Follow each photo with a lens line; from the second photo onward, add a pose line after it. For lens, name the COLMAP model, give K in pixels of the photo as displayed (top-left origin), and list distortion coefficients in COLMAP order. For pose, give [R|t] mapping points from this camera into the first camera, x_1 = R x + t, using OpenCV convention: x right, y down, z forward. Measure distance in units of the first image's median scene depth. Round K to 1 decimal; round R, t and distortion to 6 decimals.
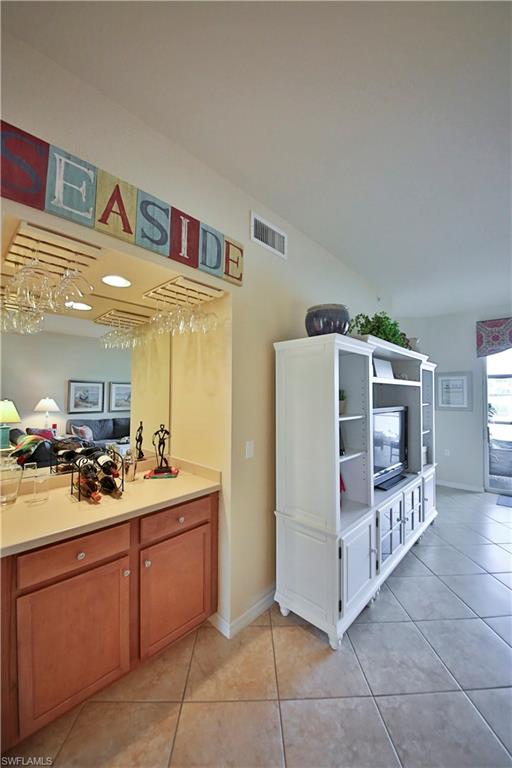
lens RADIAL K [[285.0, 0, 259.2], [0, 285.0, 386.1], [0, 0, 1]] dist [0.014924, -0.014872]
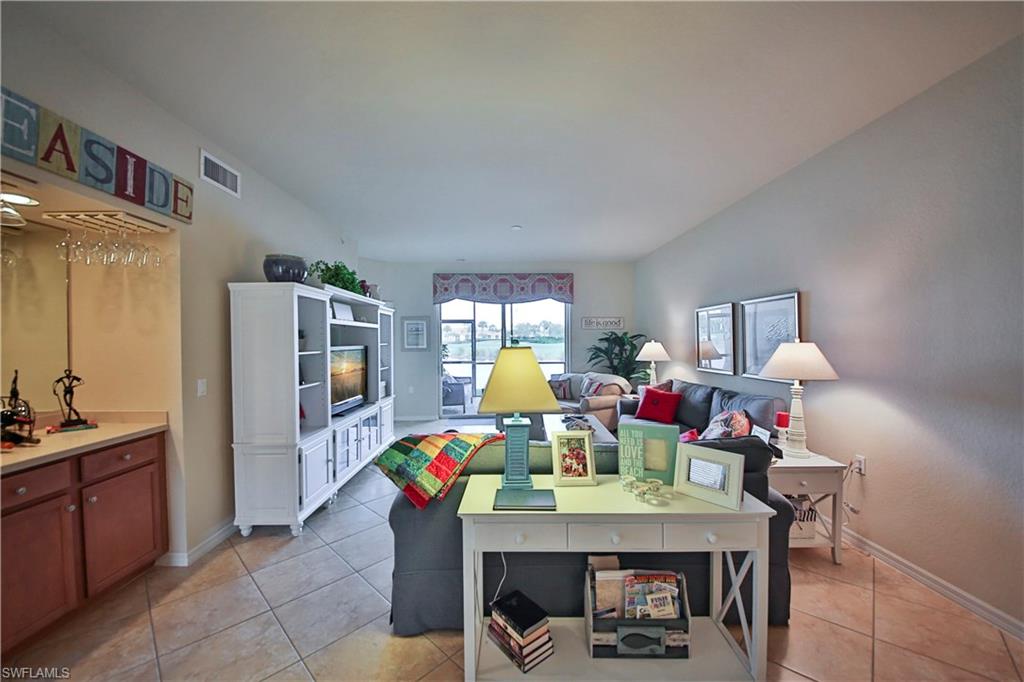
lens RADIAL K [[381.8, 0, 510.8], [0, 381.8, 342.9], [0, 0, 1]] dist [-0.009075, -0.005938]
pose [[0.715779, -0.015458, 0.698156, -0.190138], [-0.006876, 0.999551, 0.029180, 0.017975], [-0.698293, -0.025686, 0.715351, -0.742142]]
